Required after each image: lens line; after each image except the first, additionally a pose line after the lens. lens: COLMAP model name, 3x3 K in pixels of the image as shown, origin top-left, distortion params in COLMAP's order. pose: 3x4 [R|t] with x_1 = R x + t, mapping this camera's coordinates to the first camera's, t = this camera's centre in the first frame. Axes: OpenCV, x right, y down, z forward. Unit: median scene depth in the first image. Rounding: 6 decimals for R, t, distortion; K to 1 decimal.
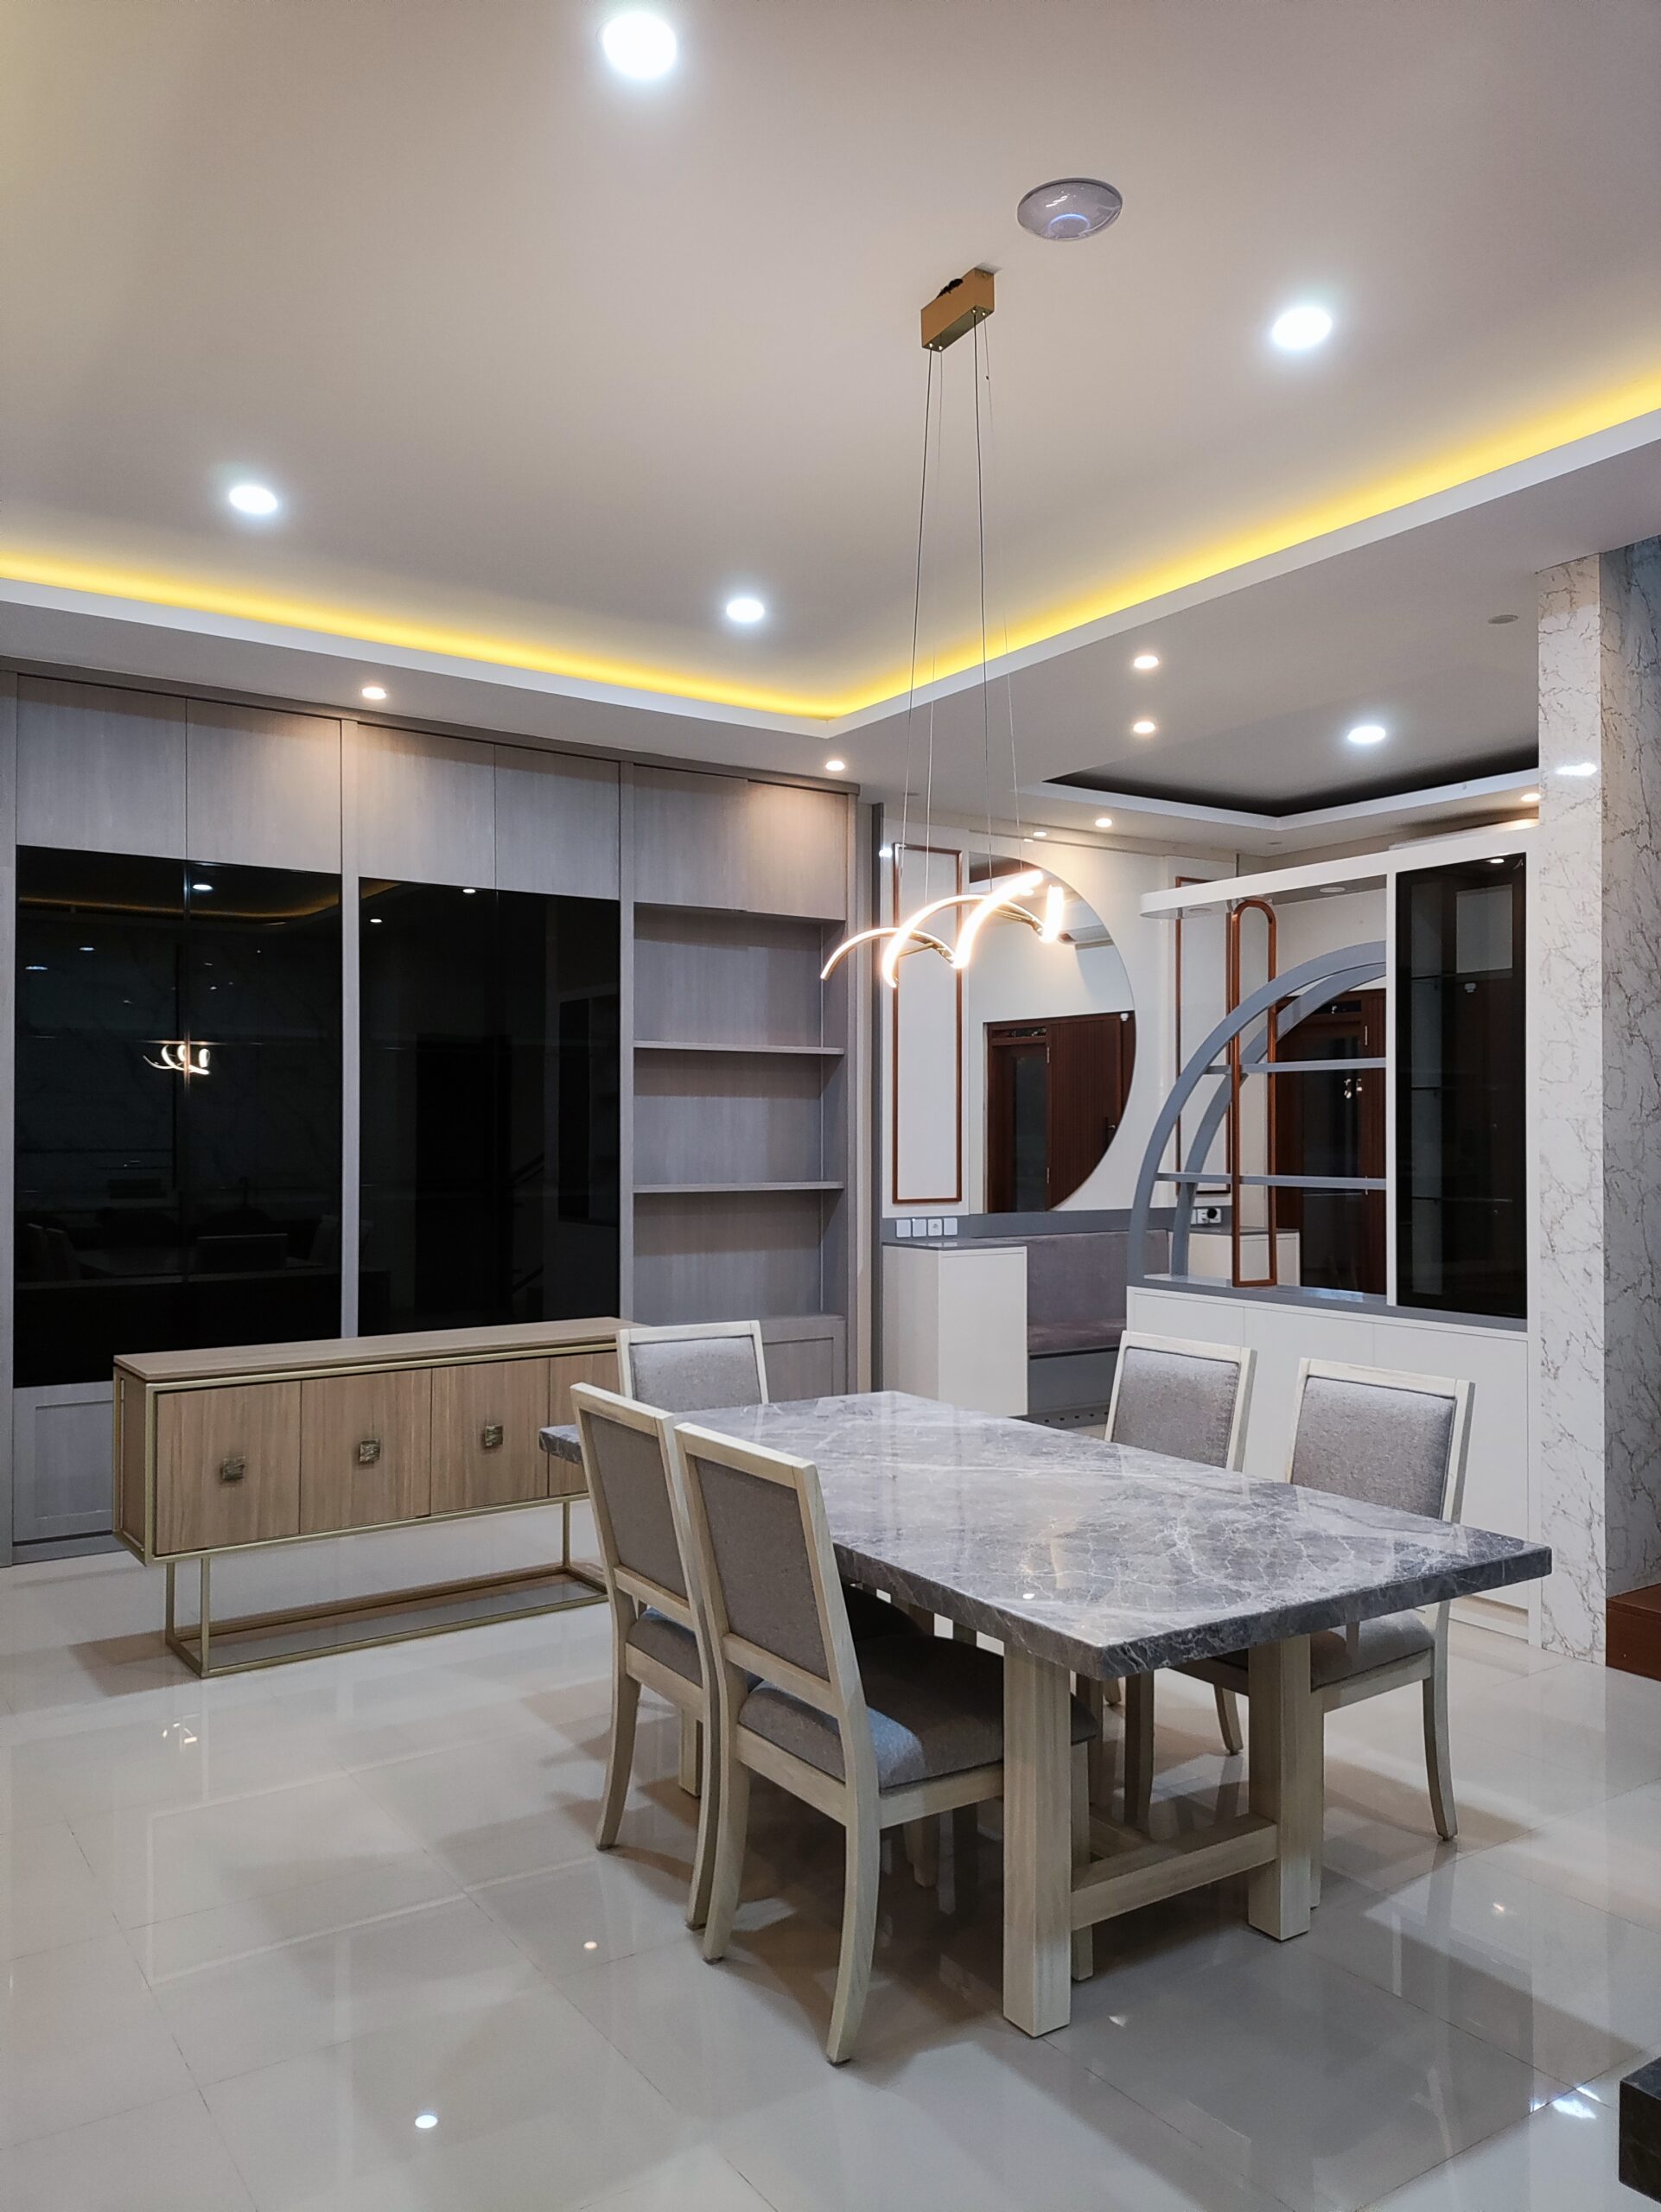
lens RADIAL K [[1615.1, 0, 819.8], [0, 1615.1, 1115.5], [0, 0, 1]] dist [0.010982, 0.000791]
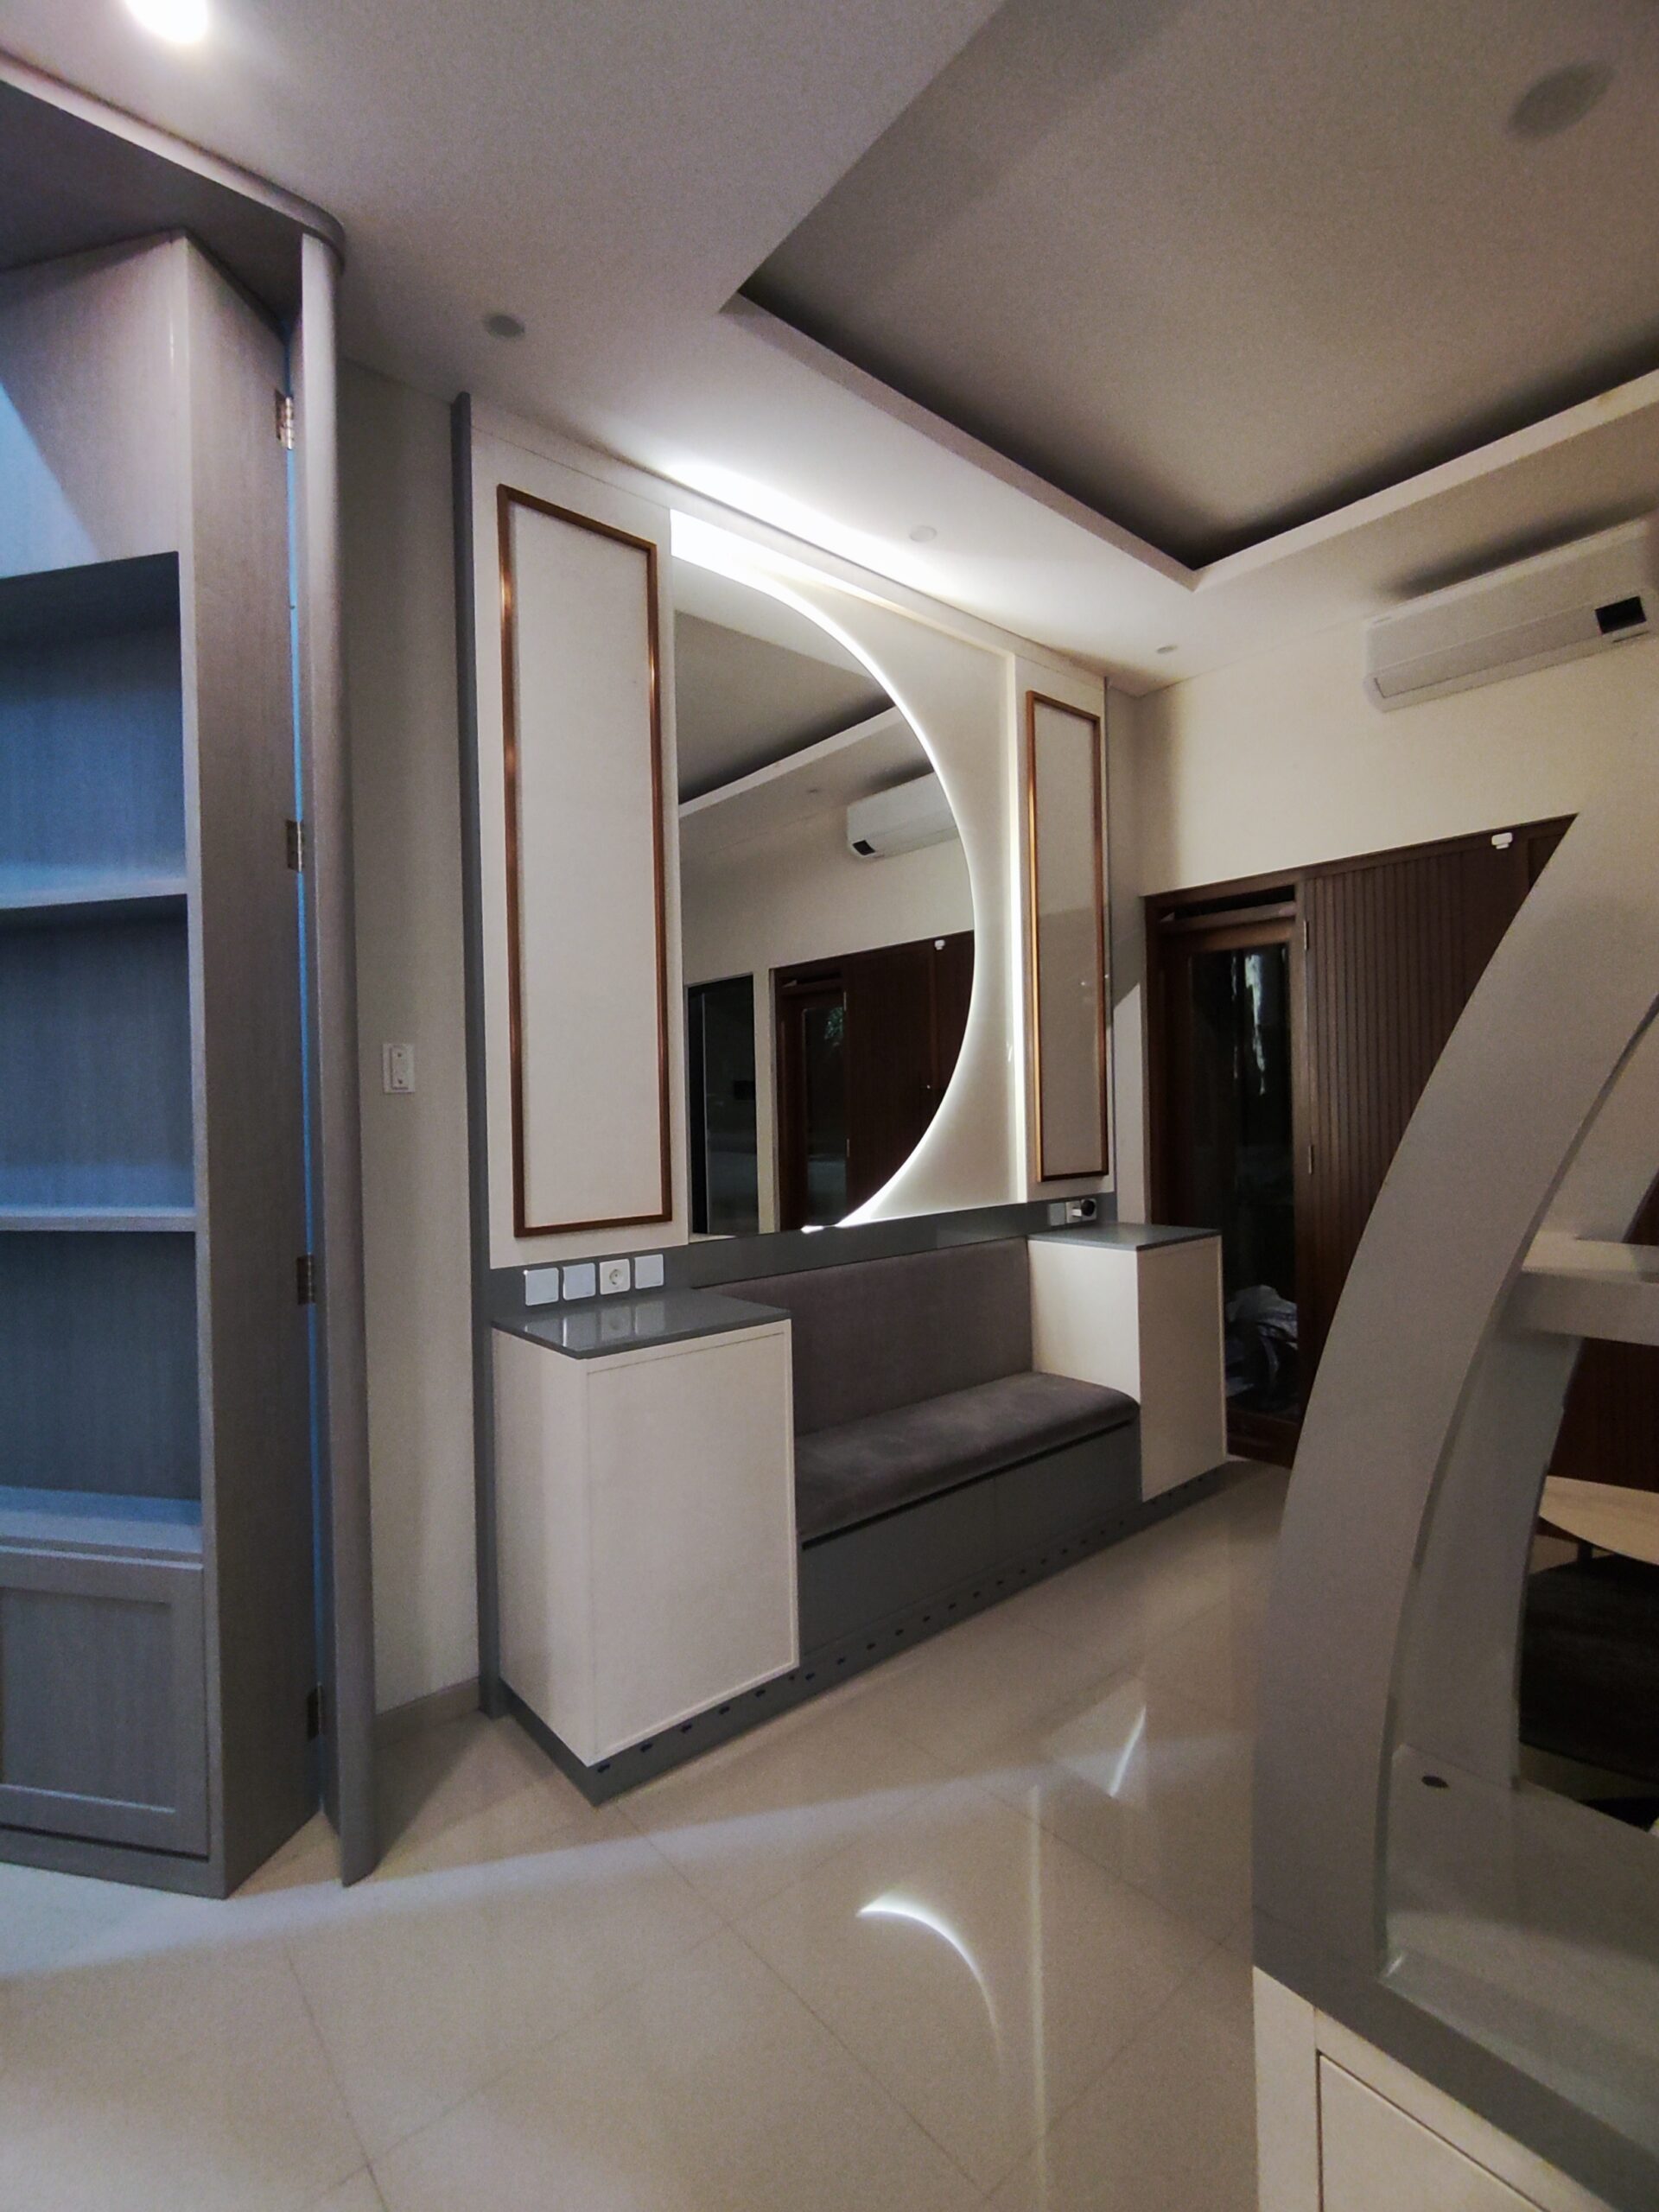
lens RADIAL K [[1023.0, 0, 834.5], [0, 1023.0, 1104.1], [0, 0, 1]] dist [-0.000616, -0.000019]
pose [[0.992958, -0.021643, 0.116469, 0.103779], [0.020489, 0.999728, 0.011096, 0.013005], [-0.116677, -0.008632, 0.993132, 0.674688]]
